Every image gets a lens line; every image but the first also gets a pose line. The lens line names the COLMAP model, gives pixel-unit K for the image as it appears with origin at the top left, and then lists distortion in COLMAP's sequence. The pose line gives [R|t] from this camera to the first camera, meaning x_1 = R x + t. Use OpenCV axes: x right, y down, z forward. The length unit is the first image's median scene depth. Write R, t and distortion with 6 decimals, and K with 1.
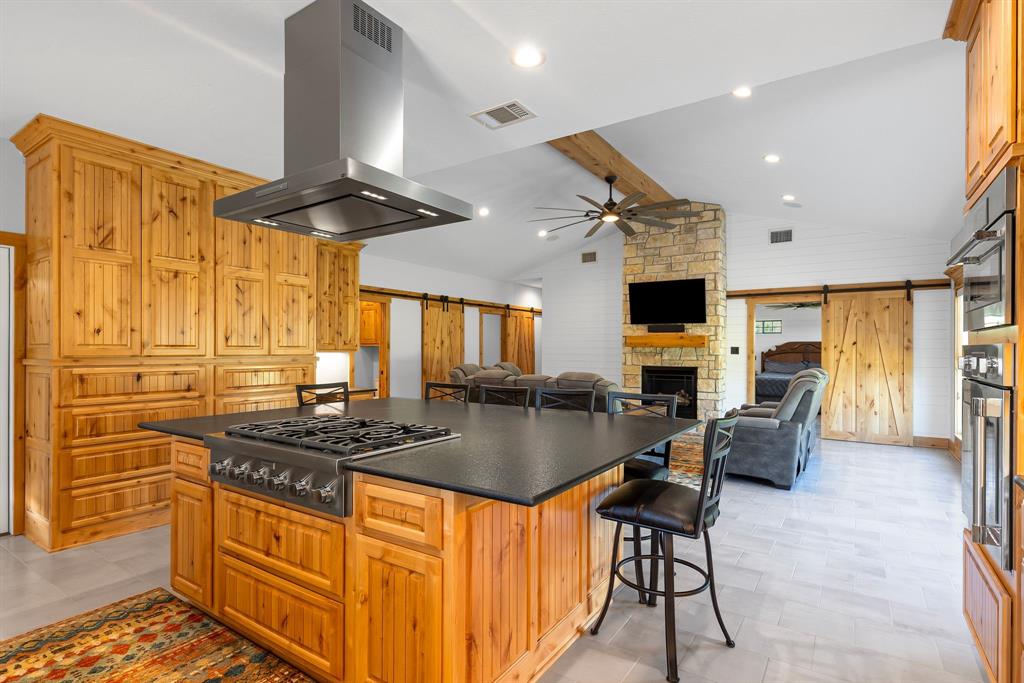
lens RADIAL K [[502.4, 0, 515.1], [0, 502.4, 344.3], [0, 0, 1]] dist [-0.002405, -0.000247]
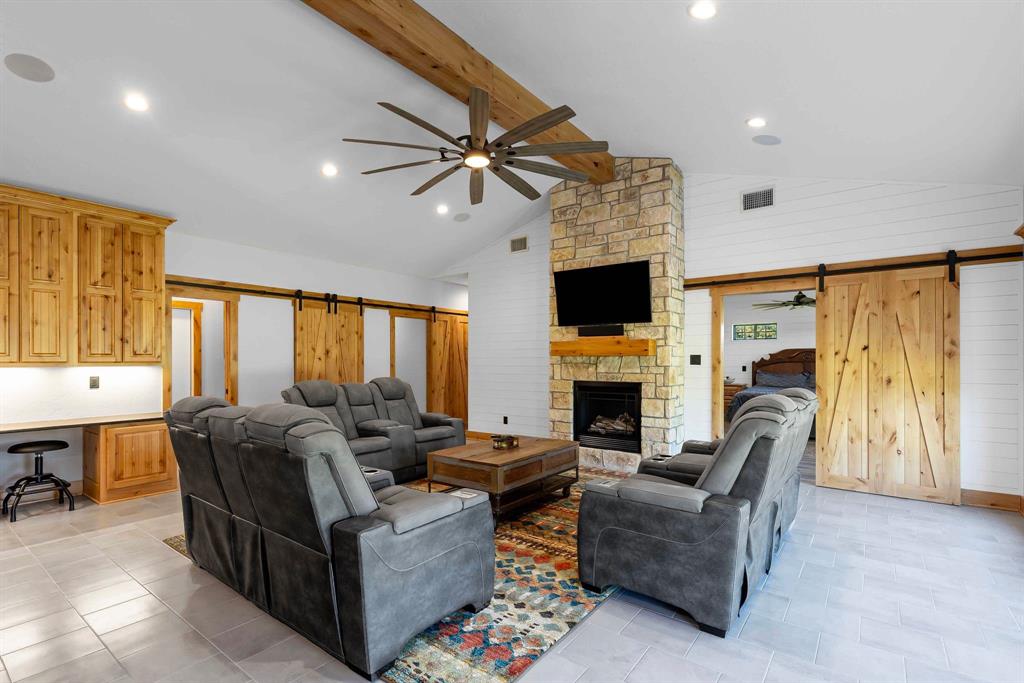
lens RADIAL K [[473.5, 0, 505.5], [0, 473.5, 358.4], [0, 0, 1]] dist [0.004453, -0.000457]
pose [[0.998011, -0.006933, -0.062660, 0.211426], [0.007294, 0.999958, 0.005531, 0.004722], [0.062619, -0.005977, 0.998020, 0.301394]]
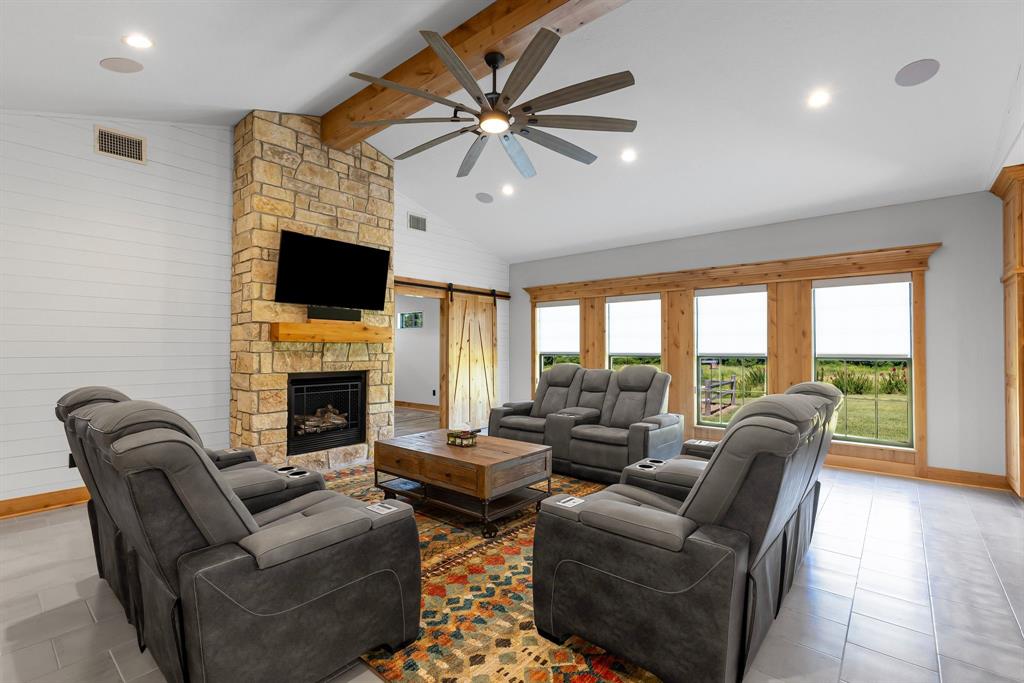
lens RADIAL K [[473.5, 0, 514.7], [0, 473.5, 340.1], [0, 0, 1]] dist [0.004453, -0.000457]
pose [[0.091895, 0.015710, 0.995645, -0.305835], [-0.007293, 0.999859, -0.015103, 0.010819], [-0.995742, -0.005874, 0.091997, 0.737479]]
